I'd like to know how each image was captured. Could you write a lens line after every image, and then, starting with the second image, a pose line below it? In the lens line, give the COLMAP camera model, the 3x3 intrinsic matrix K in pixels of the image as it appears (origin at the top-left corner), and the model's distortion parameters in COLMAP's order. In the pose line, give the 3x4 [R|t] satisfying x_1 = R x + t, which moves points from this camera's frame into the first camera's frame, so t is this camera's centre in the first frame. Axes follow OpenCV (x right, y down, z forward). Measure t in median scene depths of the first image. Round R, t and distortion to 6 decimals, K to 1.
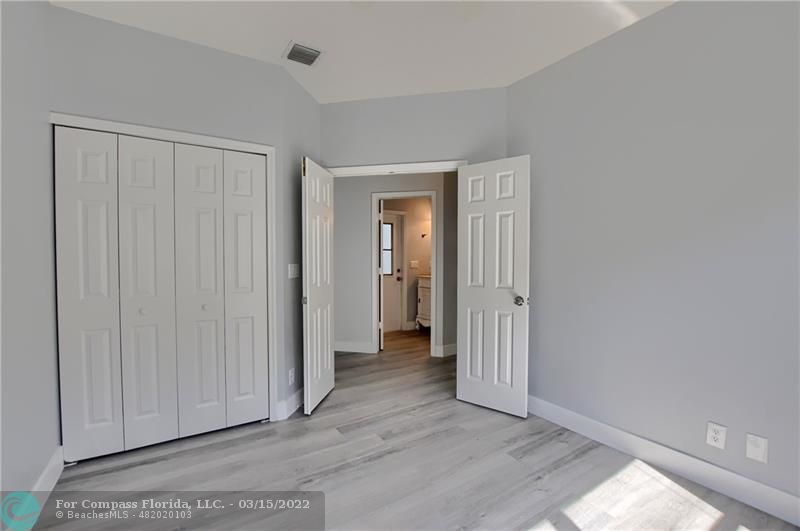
lens RADIAL K [[352.0, 0, 399.9], [0, 352.0, 263.9], [0, 0, 1]] dist [-0.031184, 0.003011]
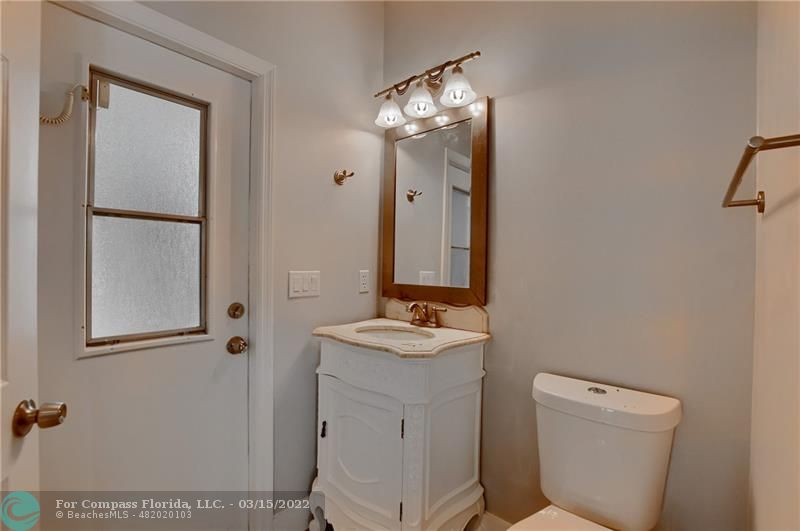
lens RADIAL K [[352.0, 0, 400.0], [0, 352.0, 267.8], [0, 0, 1]] dist [-0.031184, 0.003011]
pose [[0.956691, 0.008511, 0.290981, 0.033208], [-0.001998, 0.999741, -0.022673, -0.004066], [-0.291098, 0.021110, 0.956460, 0.746194]]
